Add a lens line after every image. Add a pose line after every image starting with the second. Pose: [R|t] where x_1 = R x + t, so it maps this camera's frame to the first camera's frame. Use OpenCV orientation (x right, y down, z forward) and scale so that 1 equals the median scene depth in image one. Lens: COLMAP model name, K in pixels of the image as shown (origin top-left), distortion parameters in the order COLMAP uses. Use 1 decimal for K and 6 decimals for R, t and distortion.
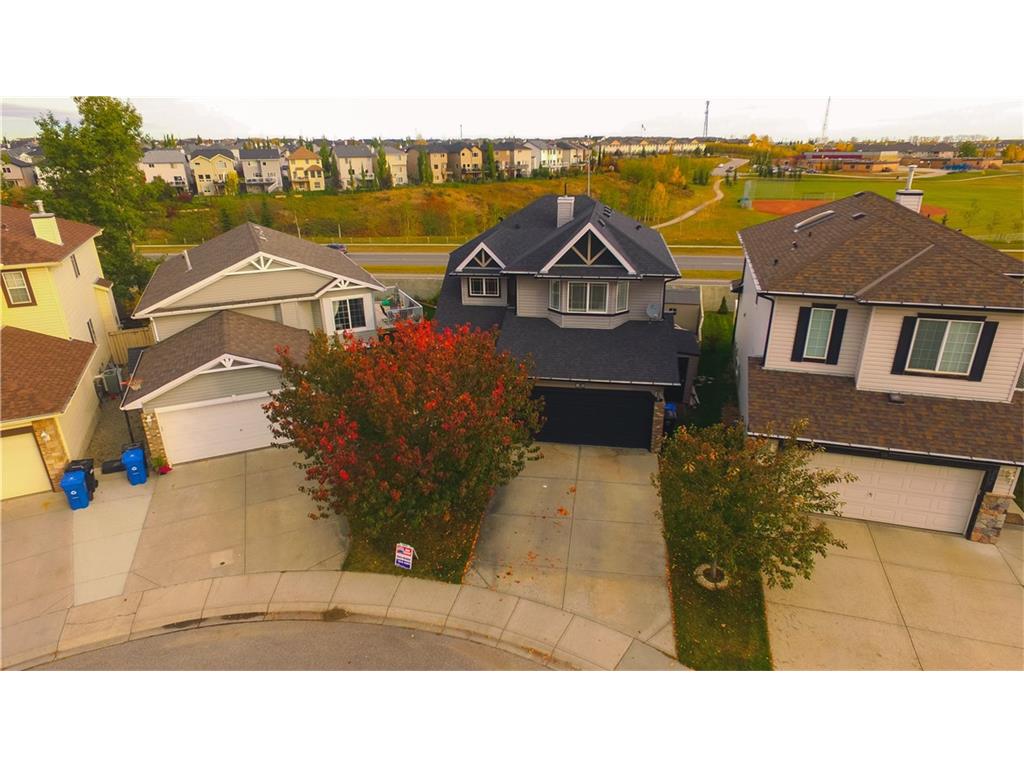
lens RADIAL K [[589.6, 0, 516.1], [0, 589.6, 372.0], [0, 0, 1]] dist [-0.013714, 0.016361]
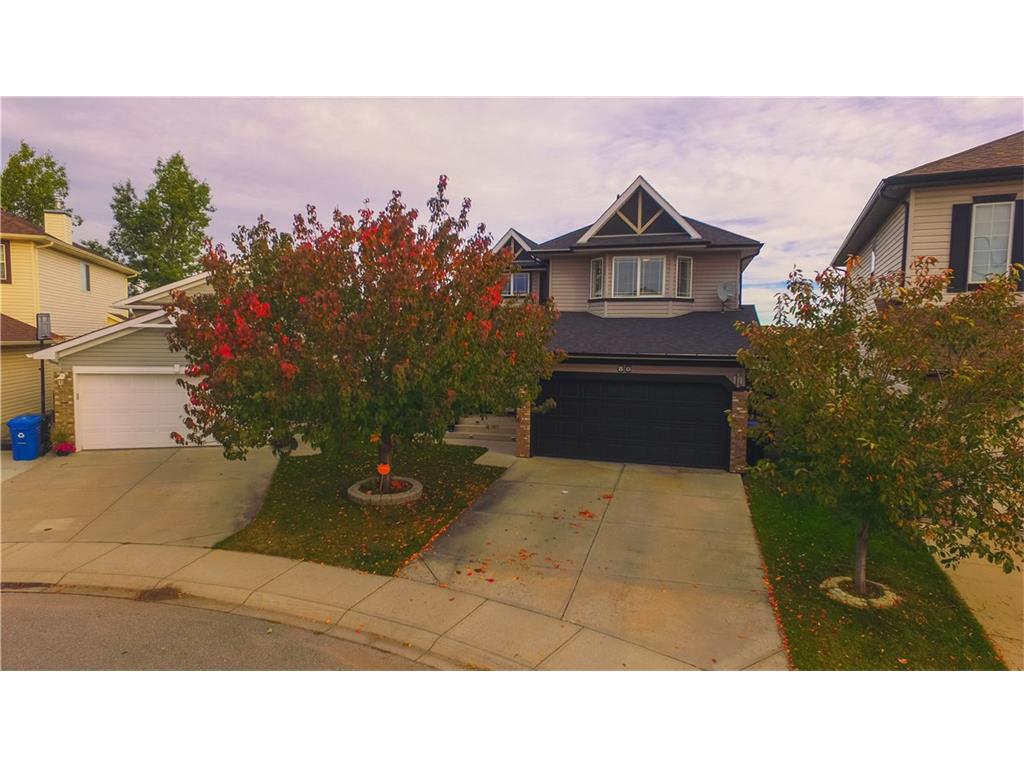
lens RADIAL K [[589.6, 0, 516.1], [0, 589.6, 372.0], [0, 0, 1]] dist [-0.013714, 0.016361]
pose [[0.991441, 0.033502, -0.126180, 0.088962], [-0.069733, 0.952984, -0.294889, 0.321695], [0.110369, 0.301164, 0.947164, 0.398629]]
